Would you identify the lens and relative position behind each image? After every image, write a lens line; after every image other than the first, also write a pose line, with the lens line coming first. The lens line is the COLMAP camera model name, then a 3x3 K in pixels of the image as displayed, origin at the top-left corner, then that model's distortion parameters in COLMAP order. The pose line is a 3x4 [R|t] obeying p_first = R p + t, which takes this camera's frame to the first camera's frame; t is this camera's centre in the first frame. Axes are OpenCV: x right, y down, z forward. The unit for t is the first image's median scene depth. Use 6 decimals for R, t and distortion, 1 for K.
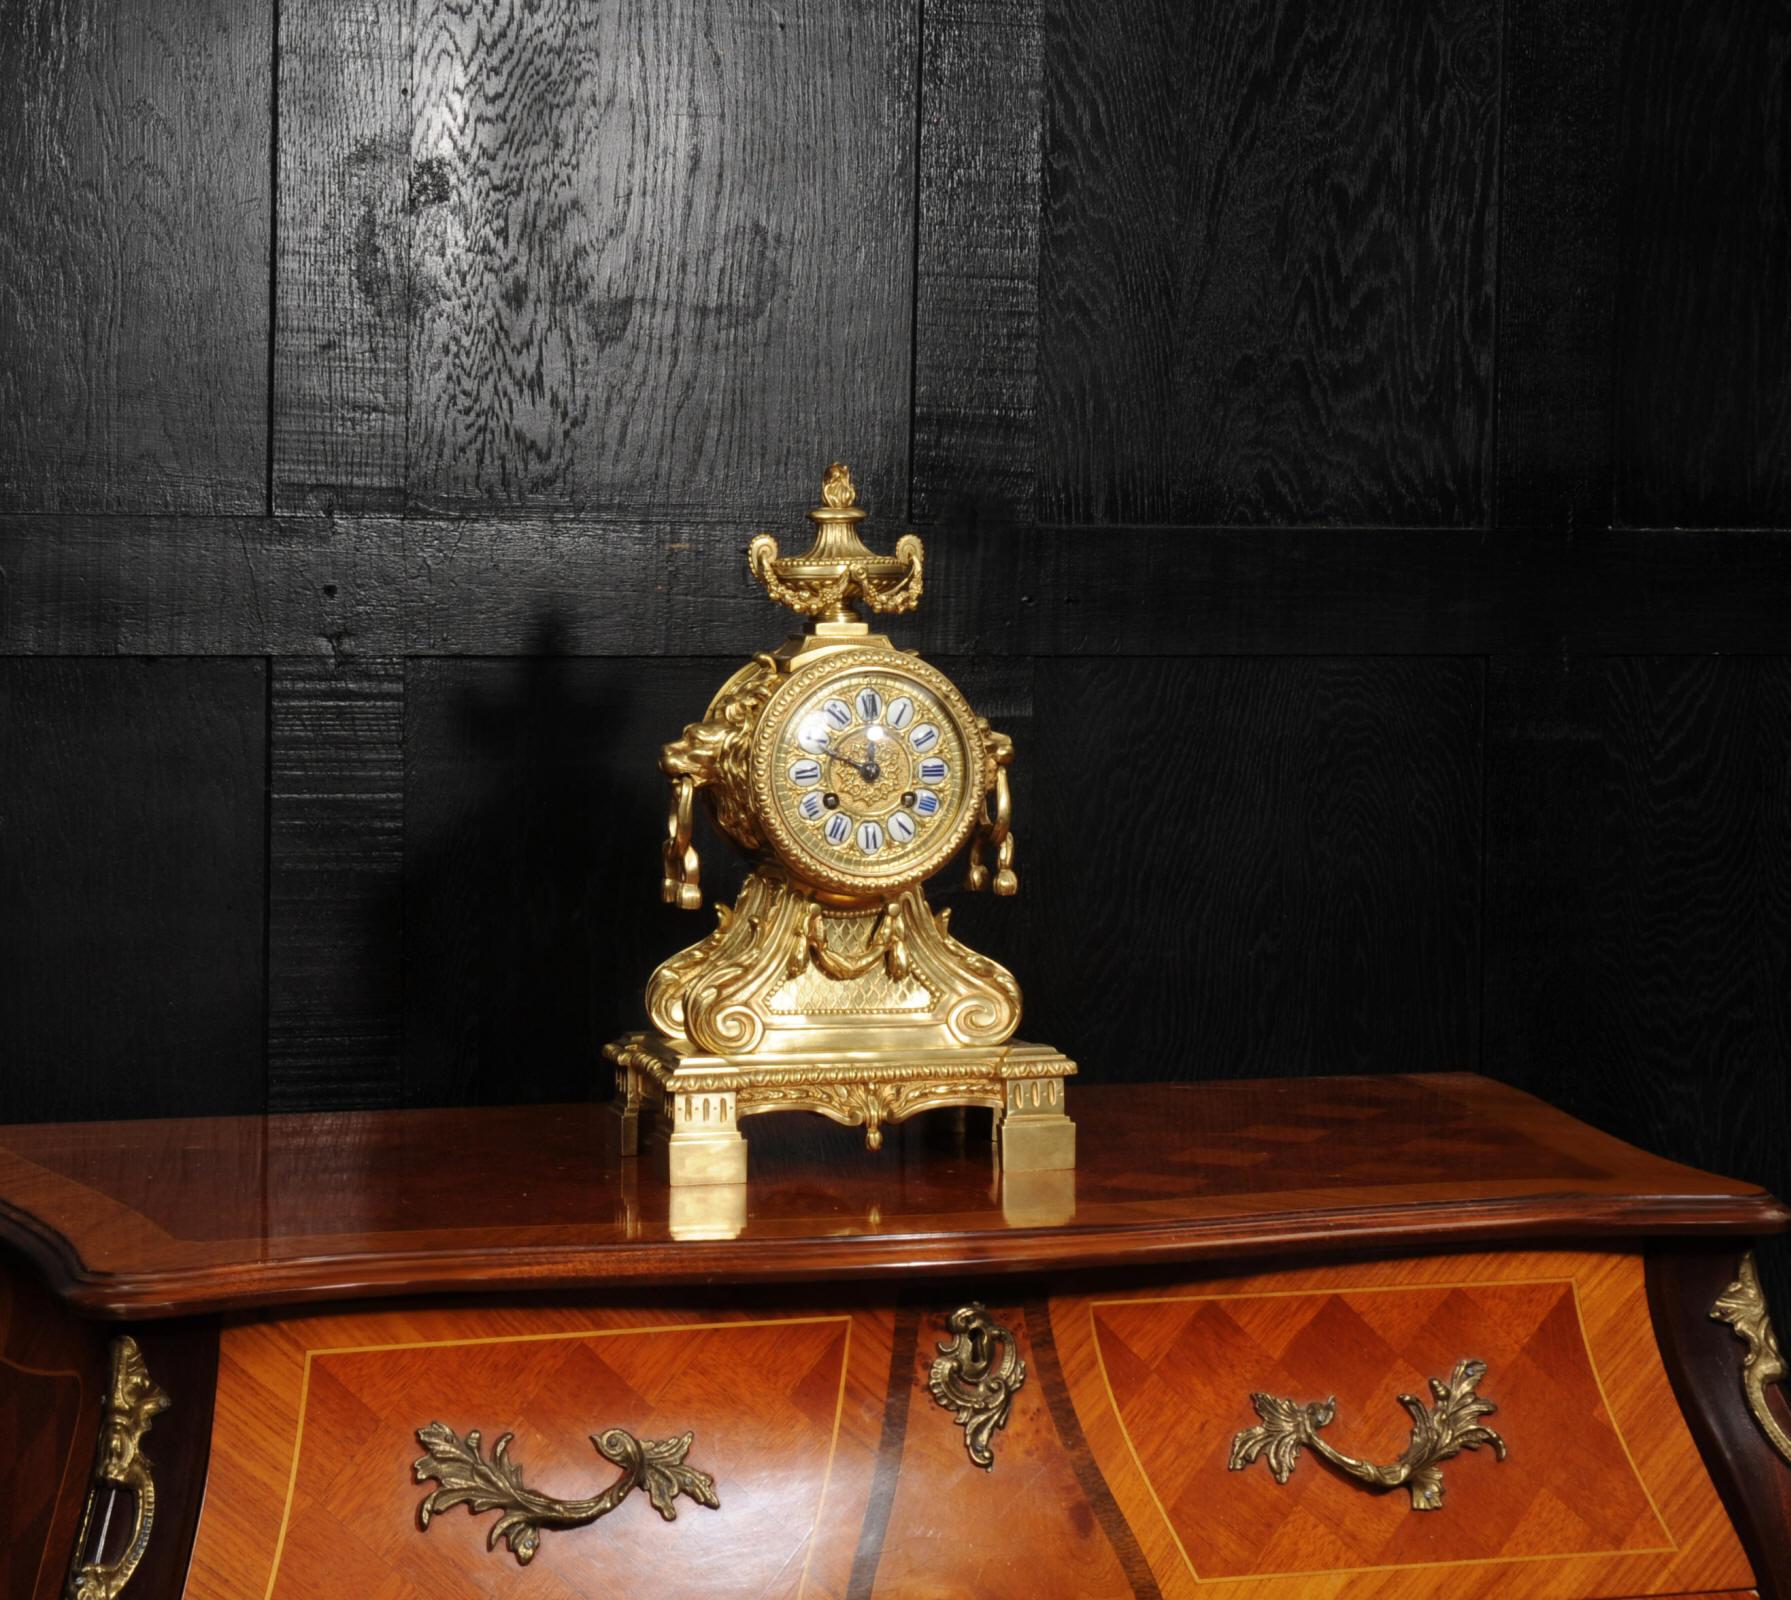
lens RADIAL K [[3817.7, 0, 824.2], [0, 3817.7, 796.6], [0, 0, 1]] dist [0.123555, 0.478645]
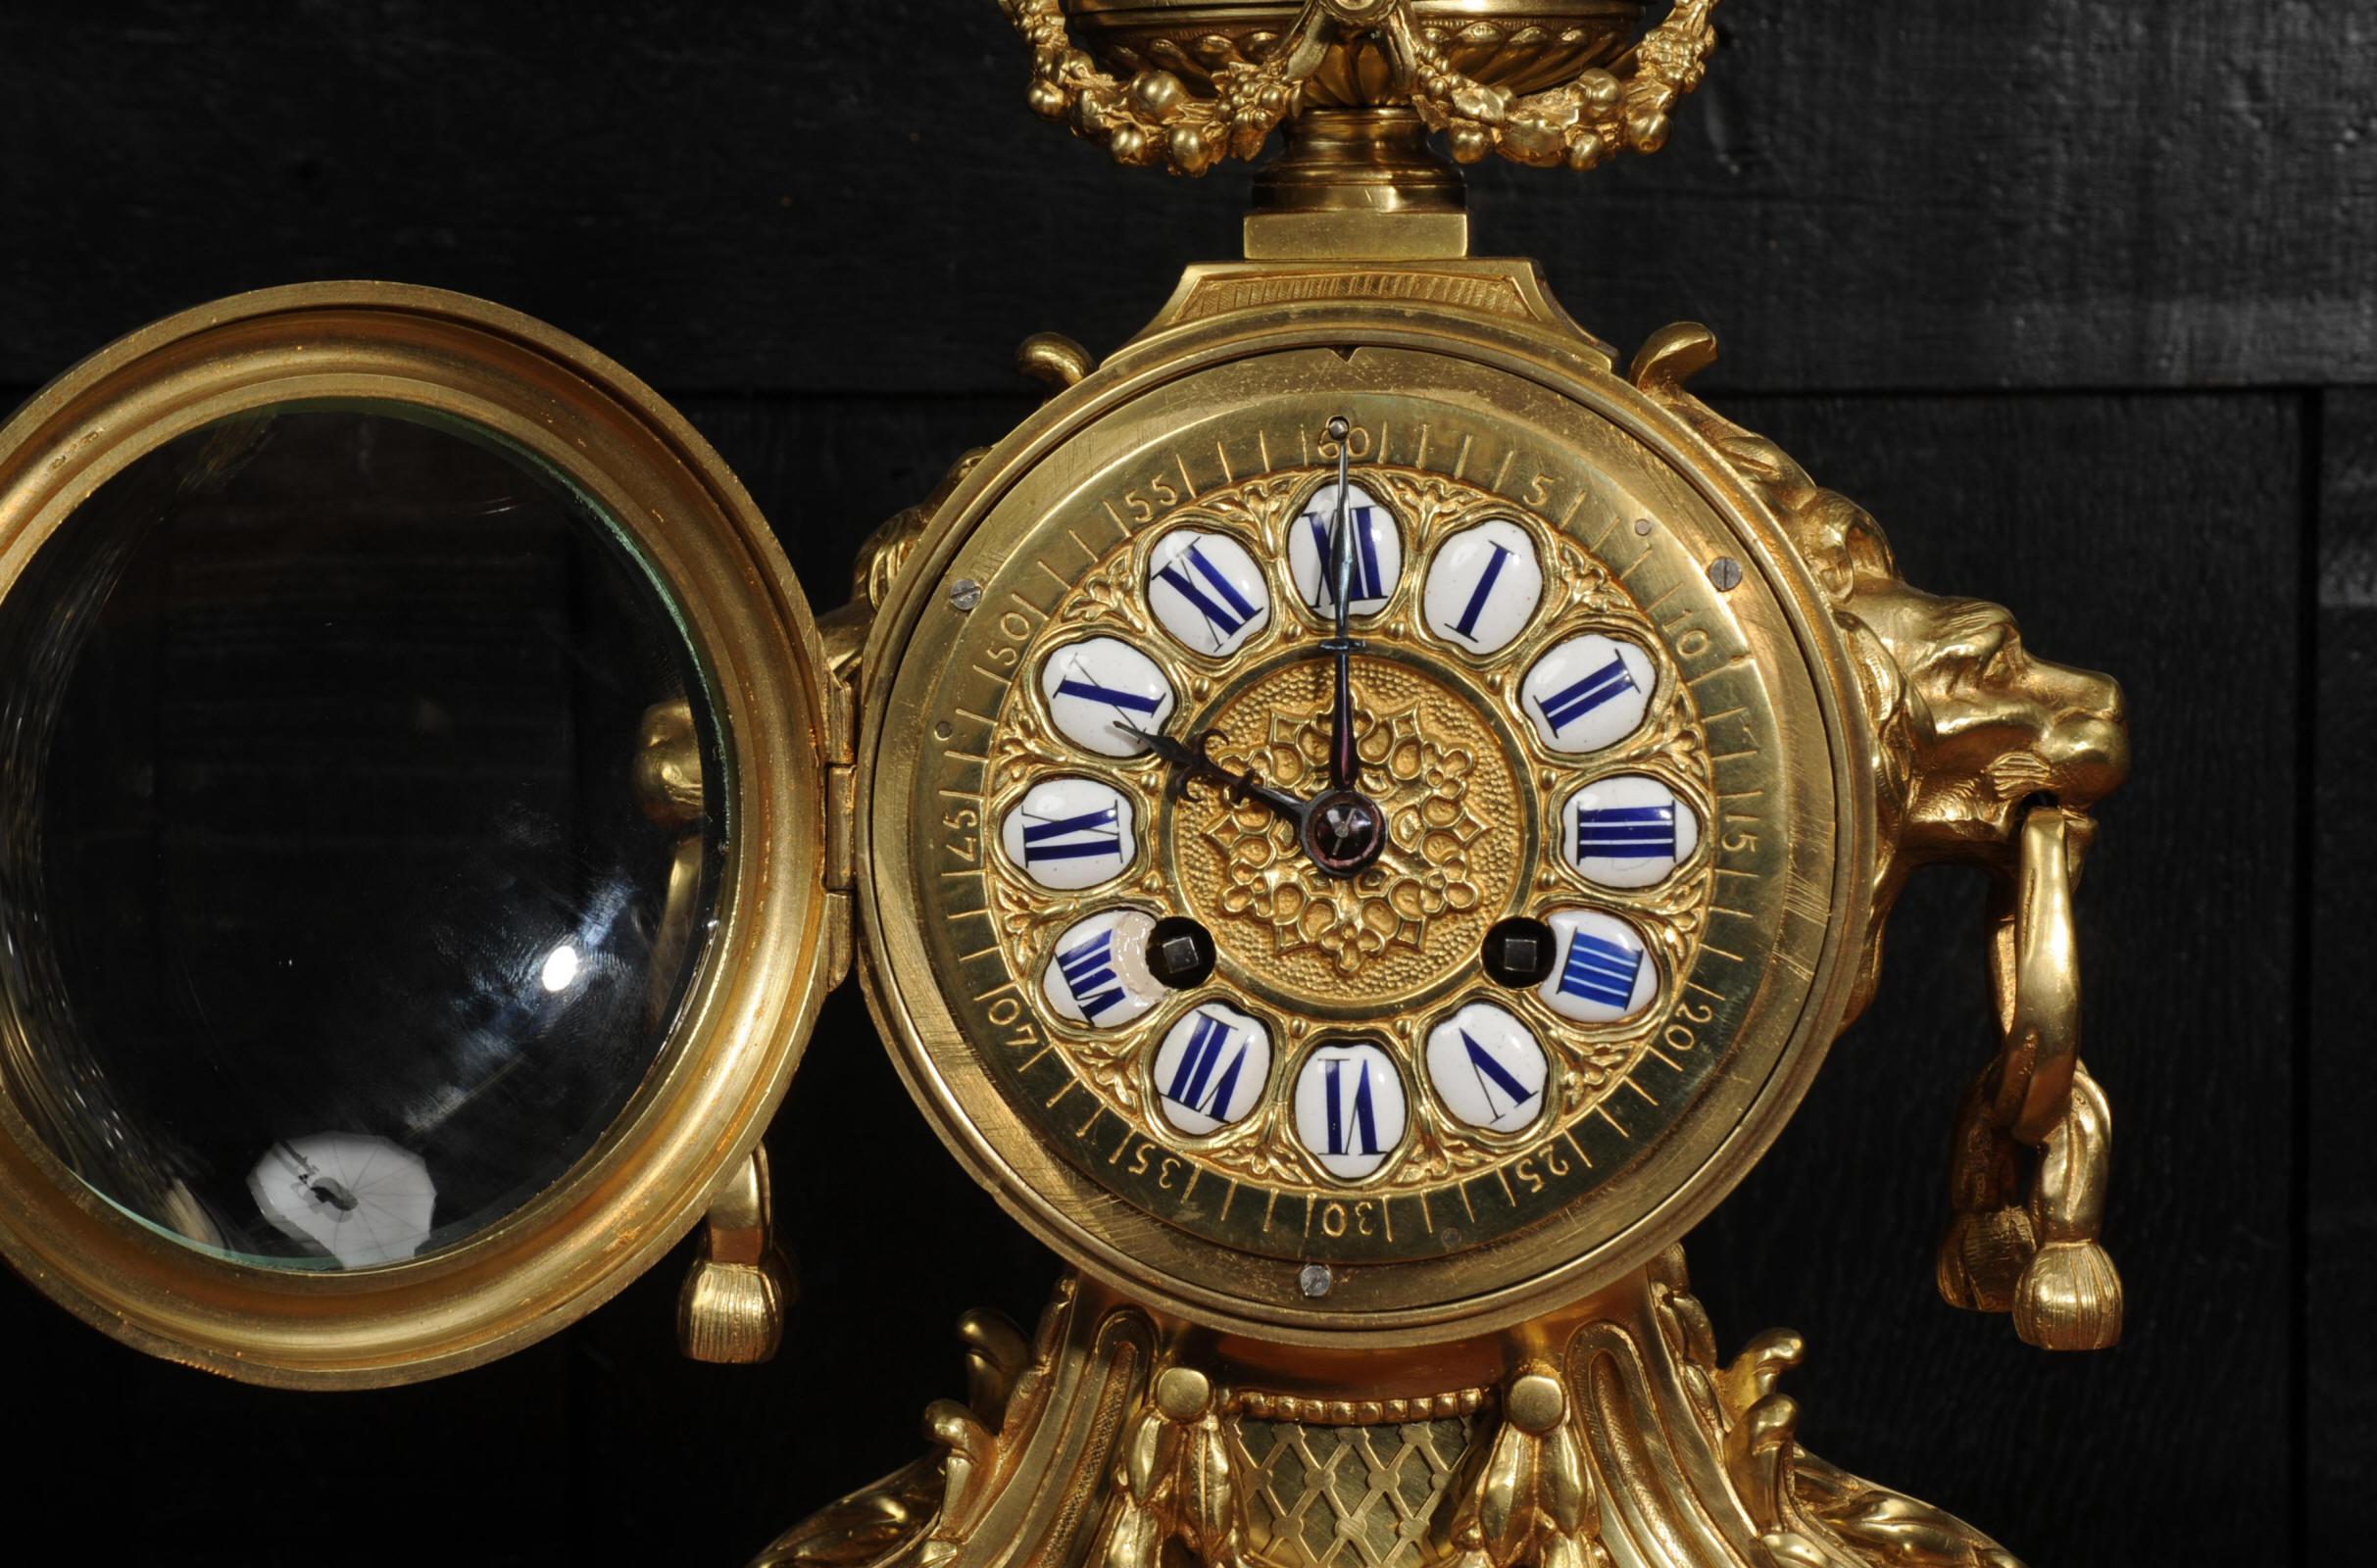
lens RADIAL K [[6655.3, 0, 1331.7], [0, 6655.3, 827.2], [0, 0, 1]] dist [1.490730, -36.639828]
pose [[0.937127, 0.018911, -0.348475, 0.155225], [-0.011982, 0.999686, 0.022027, -0.015864], [0.348781, -0.016467, 0.937059, 0.605401]]
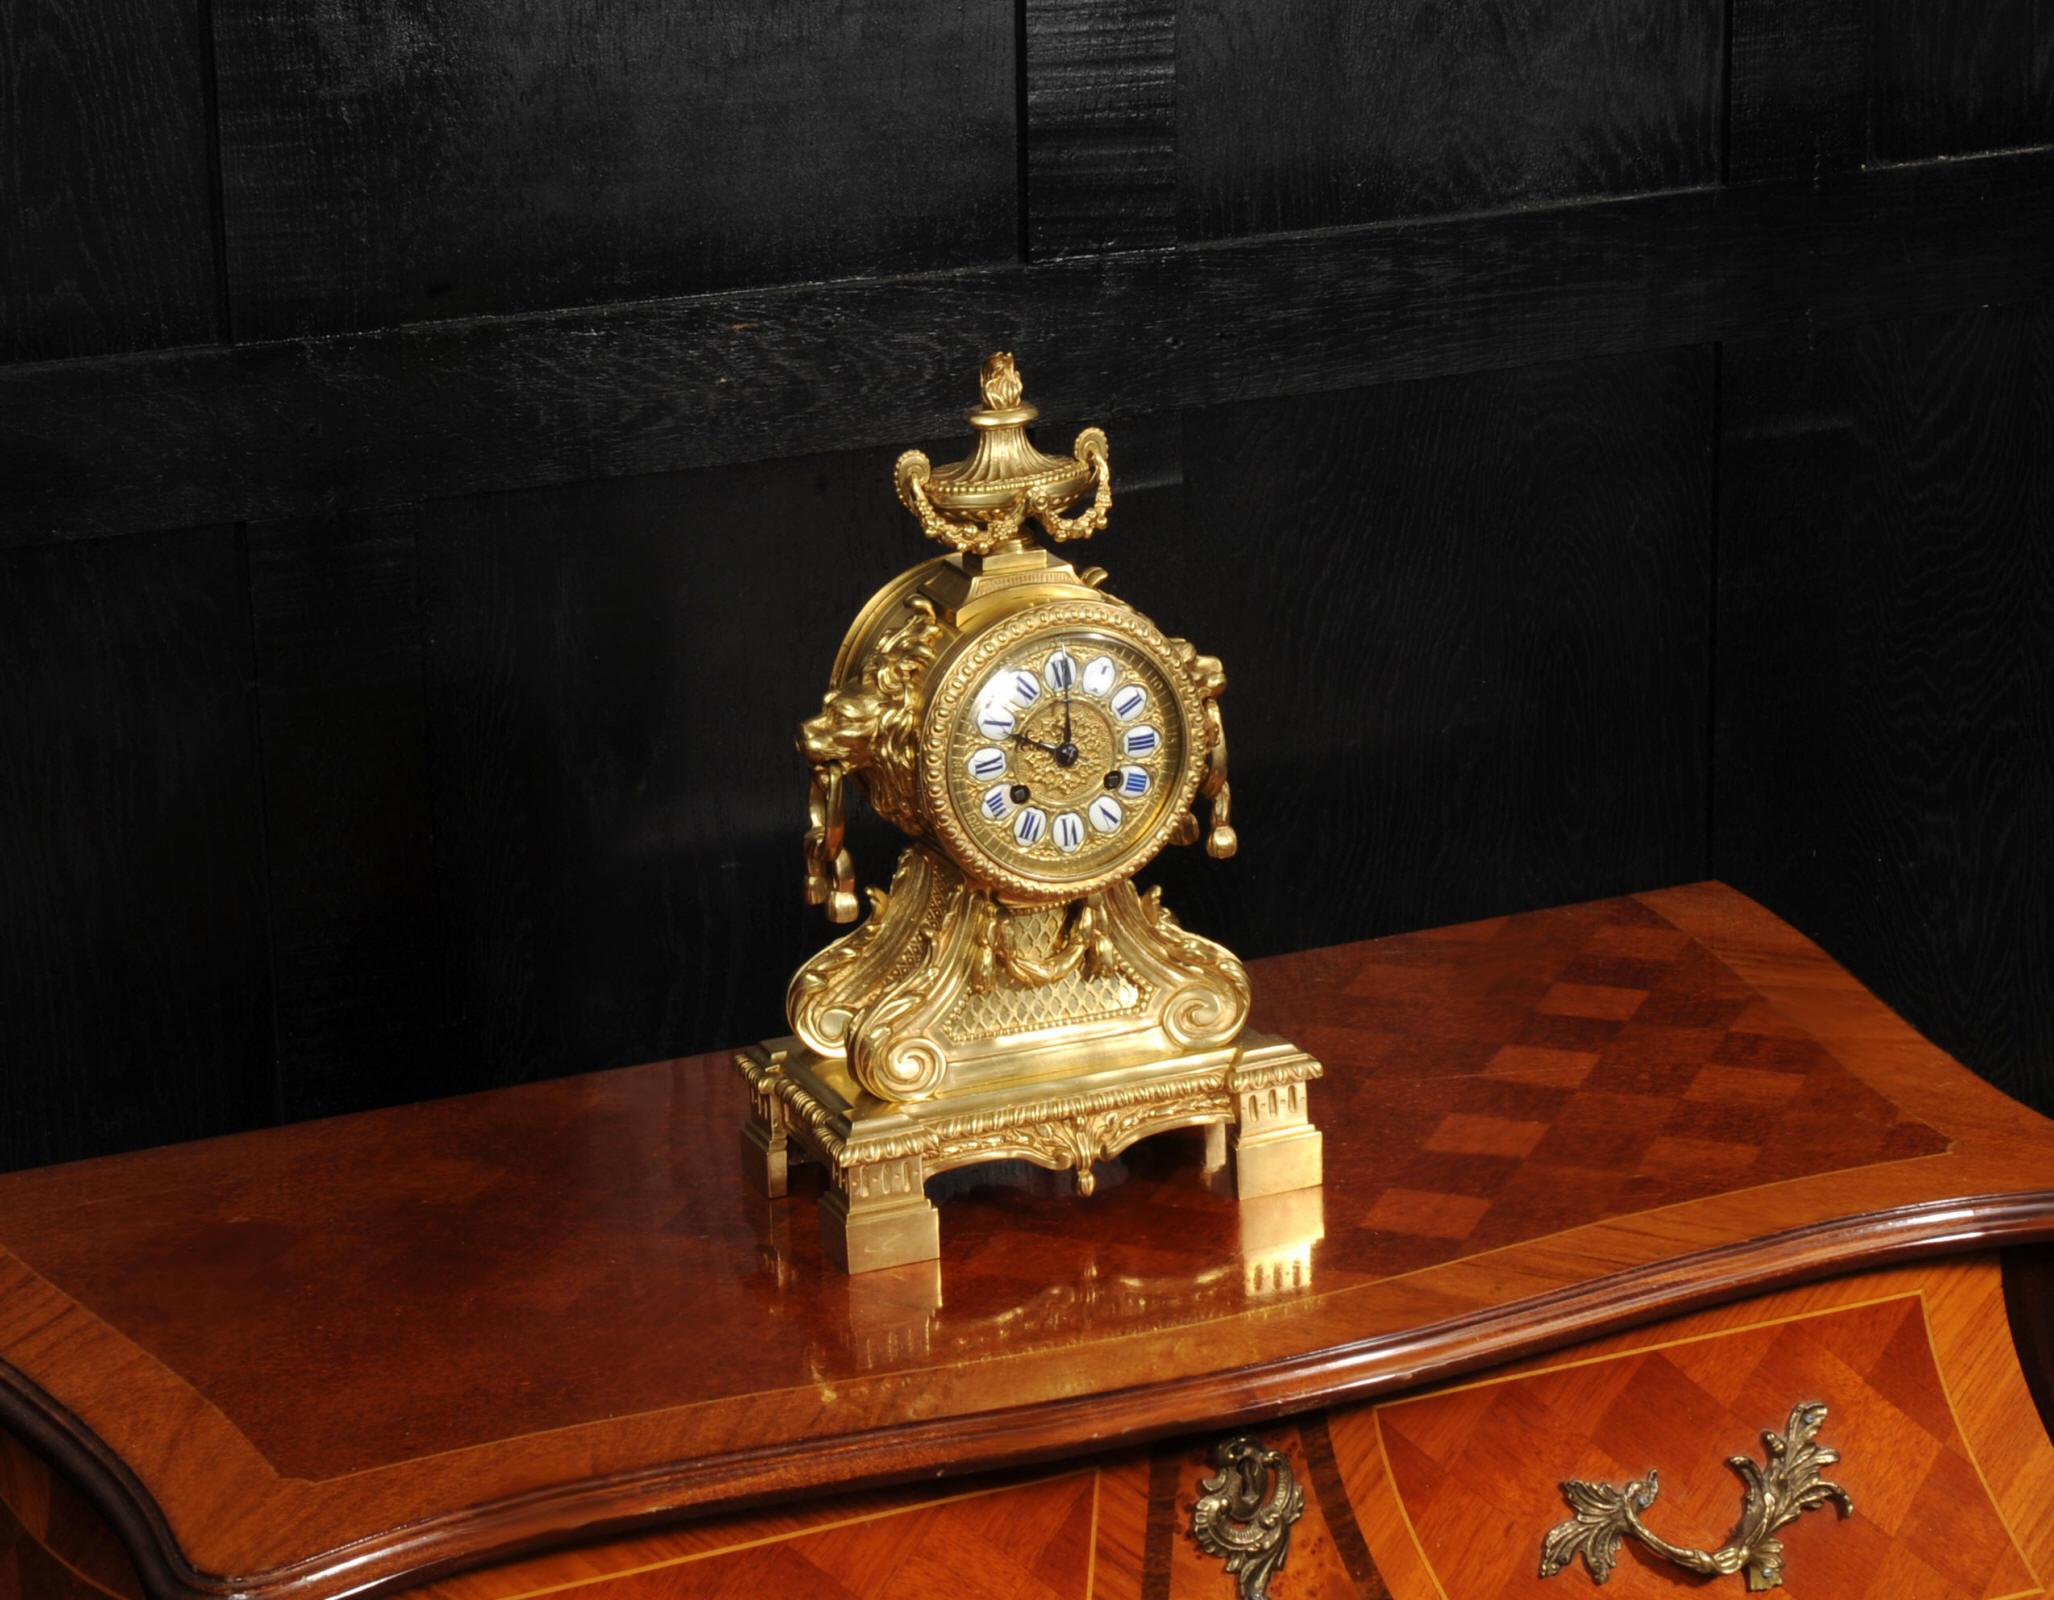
lens RADIAL K [[4486.4, 0, 1027.0], [0, 4486.4, 800.0], [0, 0, 1]] dist [0.107353, 0.679629]
pose [[0.994446, -0.063153, 0.084192, -0.075578], [0.042739, 0.973351, 0.225302, -0.208298], [-0.096177, -0.220453, 0.970644, 0.083107]]
